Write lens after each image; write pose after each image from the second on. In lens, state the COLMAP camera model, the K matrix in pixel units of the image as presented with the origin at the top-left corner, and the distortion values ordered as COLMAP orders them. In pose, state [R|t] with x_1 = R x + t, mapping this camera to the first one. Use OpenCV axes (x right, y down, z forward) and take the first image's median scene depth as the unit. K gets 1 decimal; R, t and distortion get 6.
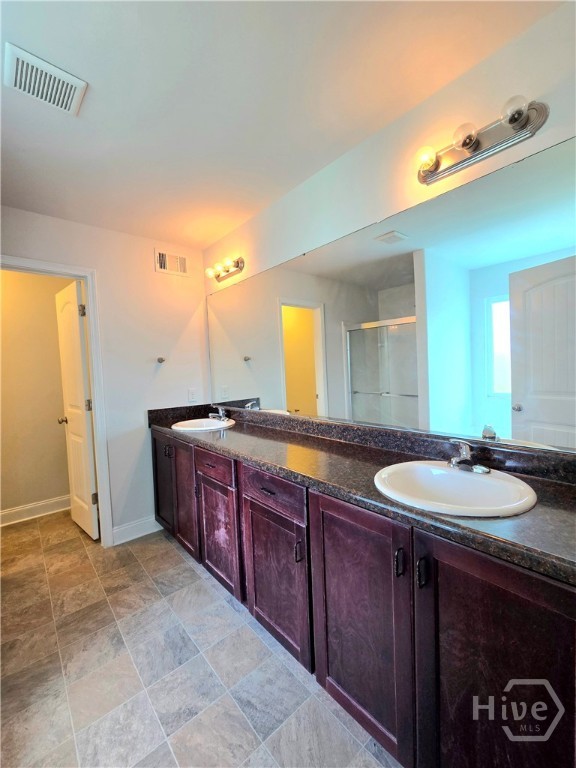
lens RADIAL K [[314.1, 0, 296.1], [0, 314.1, 381.8], [0, 0, 1]] dist [-0.000743, 0.000516]
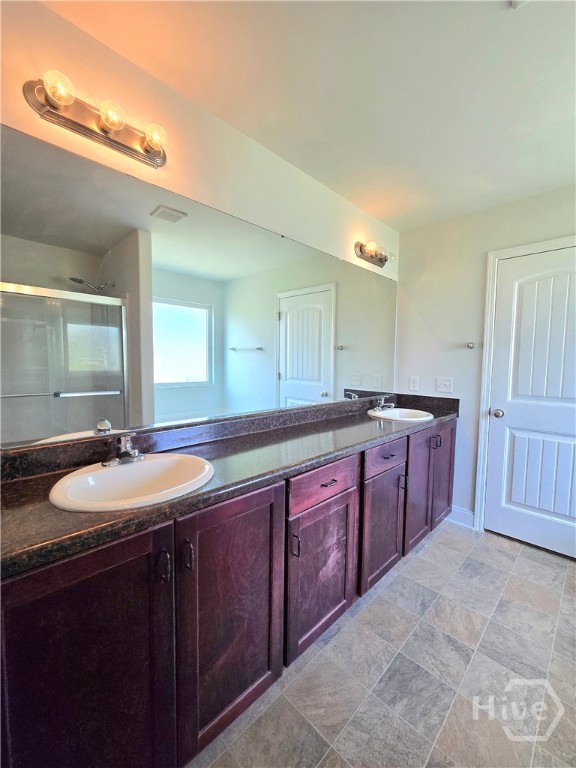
lens RADIAL K [[314.1, 0, 296.1], [0, 314.1, 381.8], [0, 0, 1]] dist [-0.000743, 0.000516]
pose [[-0.062945, -0.038960, 0.997256, -1.124055], [0.028997, 0.998745, 0.040848, -0.008700], [-0.997596, 0.031488, -0.061736, 1.253191]]
